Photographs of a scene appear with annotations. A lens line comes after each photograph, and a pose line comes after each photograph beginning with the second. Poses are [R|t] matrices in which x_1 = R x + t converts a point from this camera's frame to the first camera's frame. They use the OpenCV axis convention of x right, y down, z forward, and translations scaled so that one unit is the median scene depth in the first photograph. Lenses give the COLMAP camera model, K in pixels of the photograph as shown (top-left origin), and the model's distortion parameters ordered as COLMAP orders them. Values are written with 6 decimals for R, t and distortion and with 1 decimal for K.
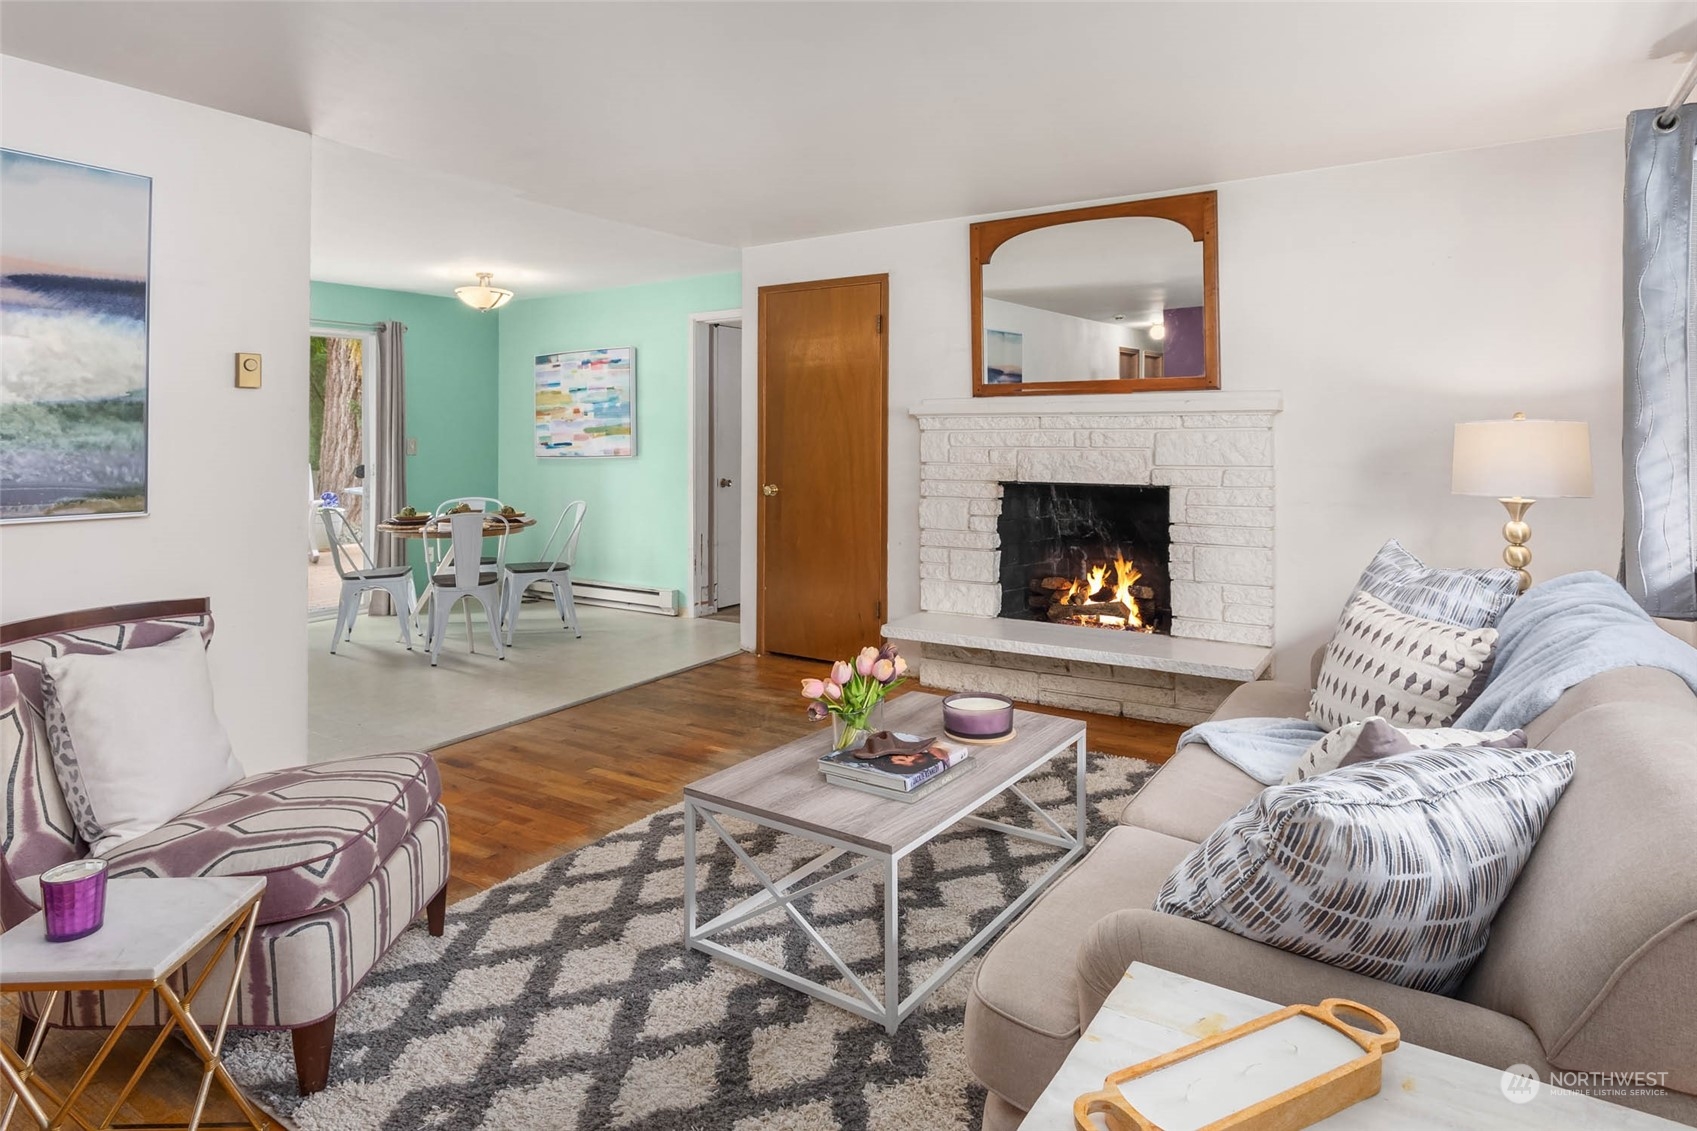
lens RADIAL K [[1021.2, 0, 804.3], [0, 1021.2, 418.6], [0, 0, 1]] dist [-0.003926, 0.000878]
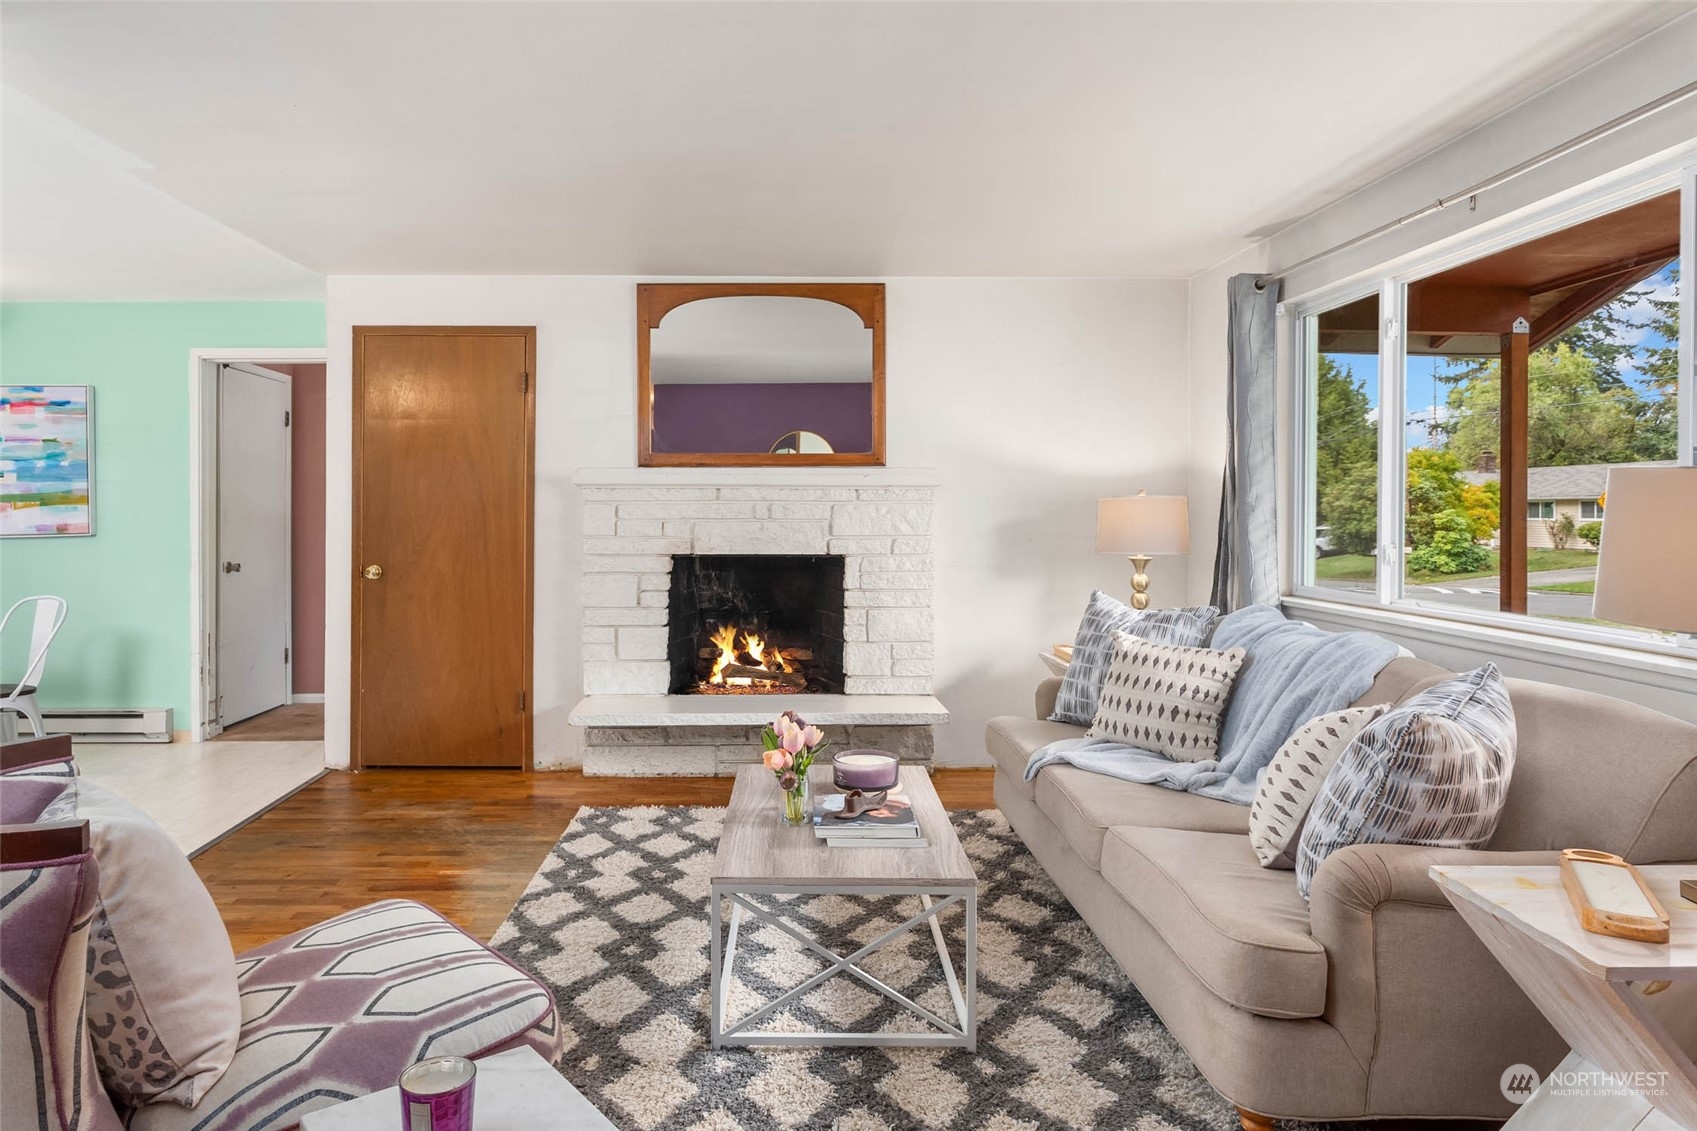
lens RADIAL K [[1101.3, 0, 851.0], [0, 1101.3, 512.7], [0, 0, 1]] dist [-0.006524, 0.002828]
pose [[0.808254, 0.003089, 0.588825, -0.296468], [-0.012774, 0.999843, 0.012289, 0.006979], [-0.588695, -0.017454, 0.808167, 0.058536]]
